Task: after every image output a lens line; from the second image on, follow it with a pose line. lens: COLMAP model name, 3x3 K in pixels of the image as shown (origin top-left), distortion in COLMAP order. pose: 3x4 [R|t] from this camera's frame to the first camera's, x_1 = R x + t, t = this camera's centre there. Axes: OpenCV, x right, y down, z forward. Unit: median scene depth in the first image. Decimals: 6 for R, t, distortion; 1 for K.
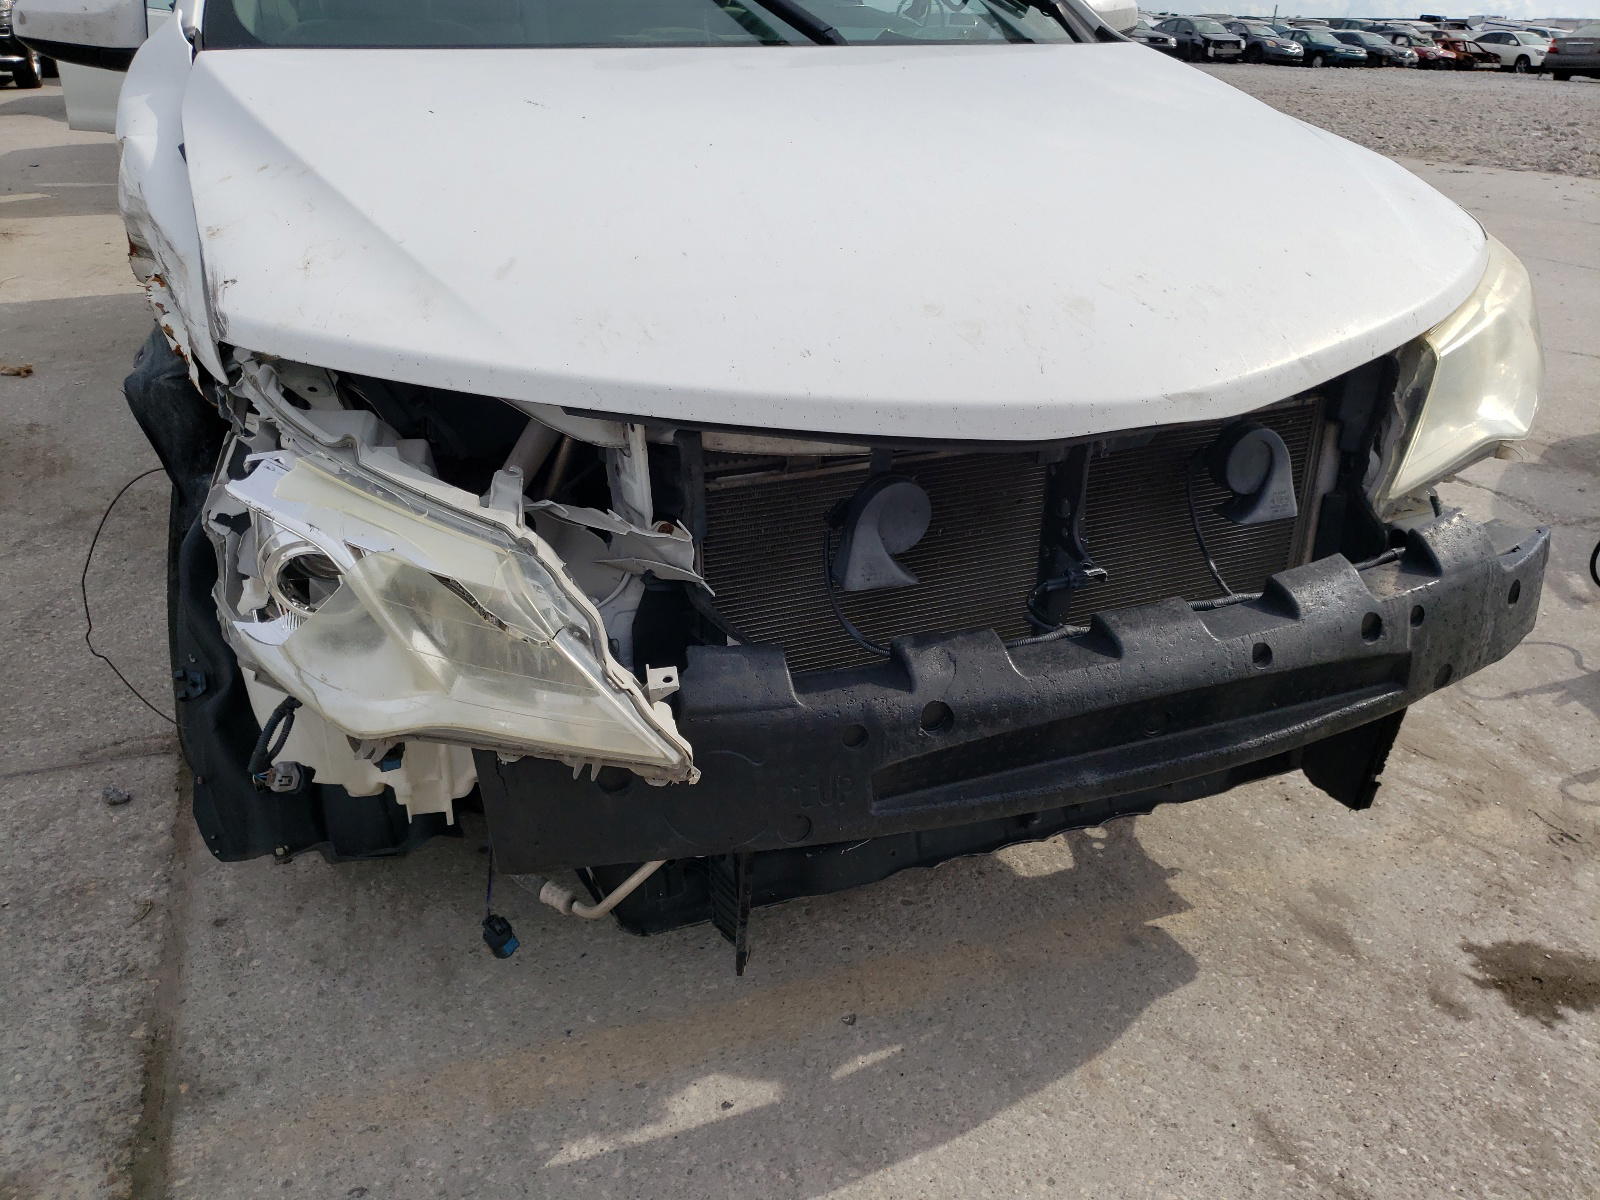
lens RADIAL K [[1203.1, 0, 800.0], [0, 1203.1, 600.0], [0, 0, 1]] dist [0.064872, -0.075100]
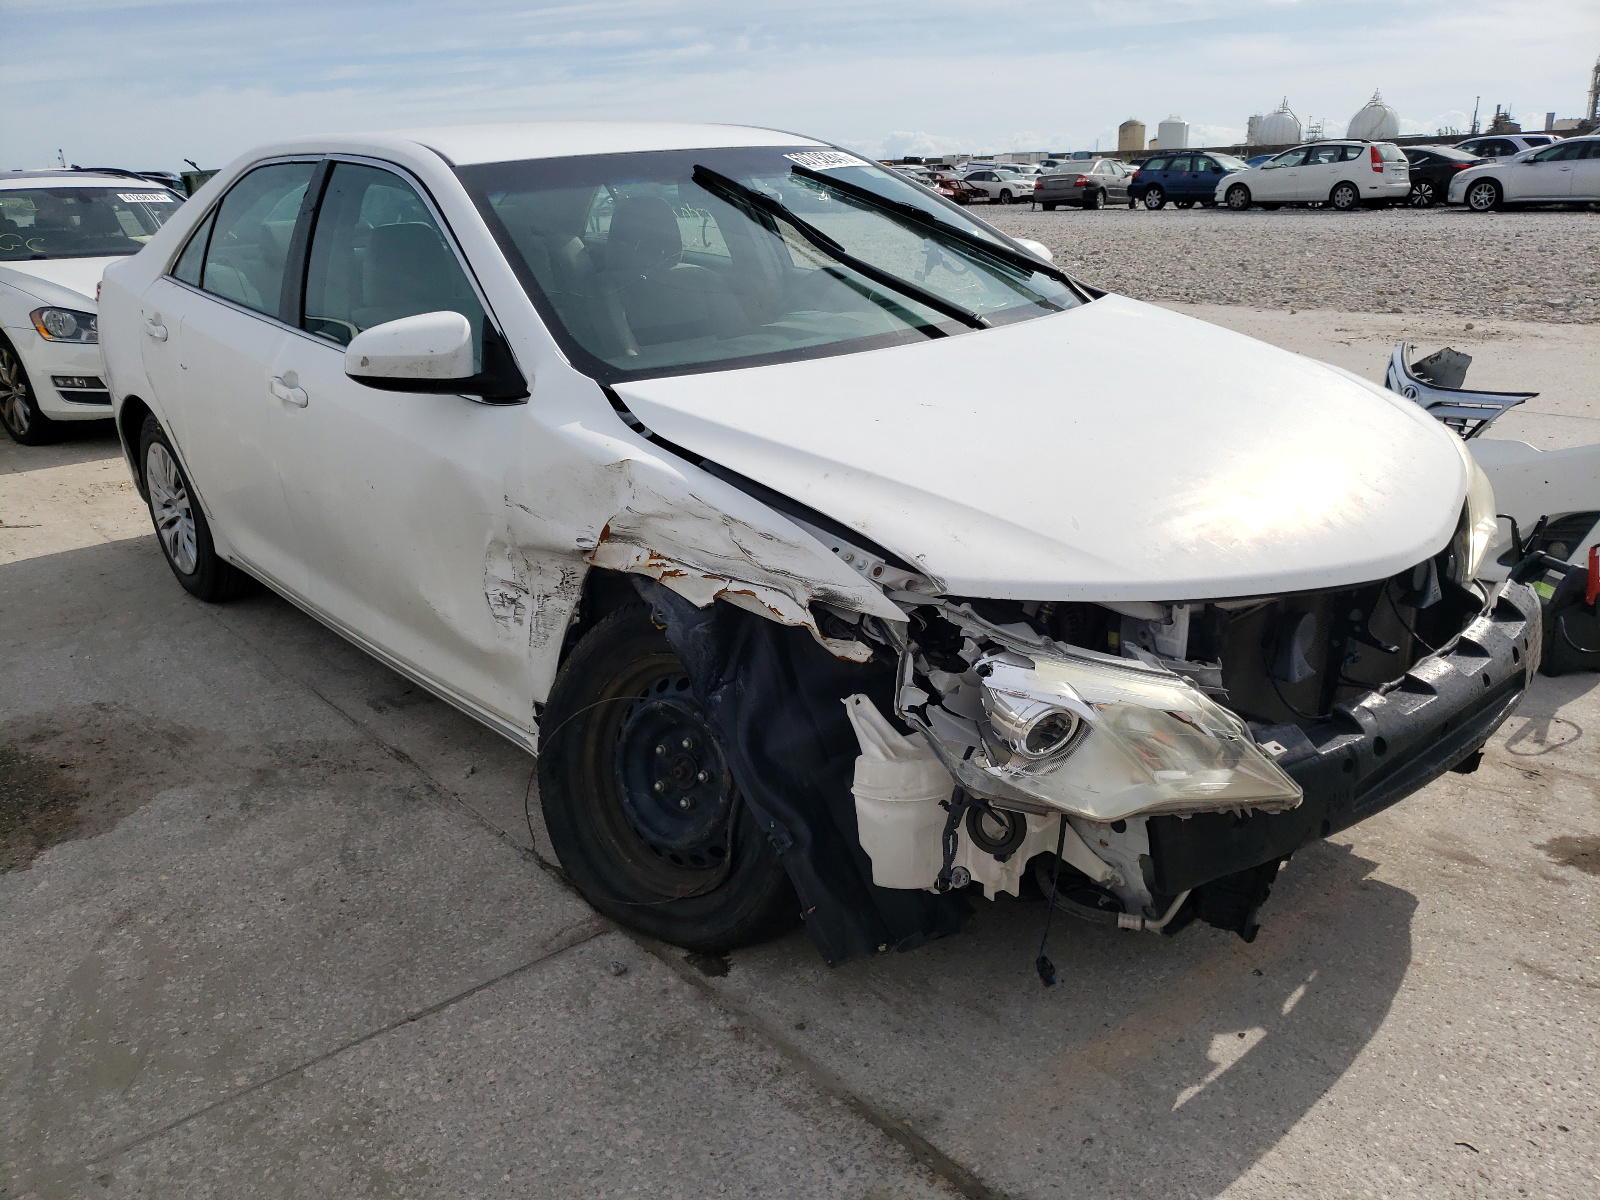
lens RADIAL K [[1194.3, 0, 809.0], [0, 1194.3, 596.8], [0, 0, 1]] dist [-0.006783, 0.051427]
pose [[0.945999, -0.152703, 0.285950, -0.843862], [0.184520, 0.978910, -0.087684, -0.083319], [-0.266530, 0.135712, 0.954224, -0.329942]]
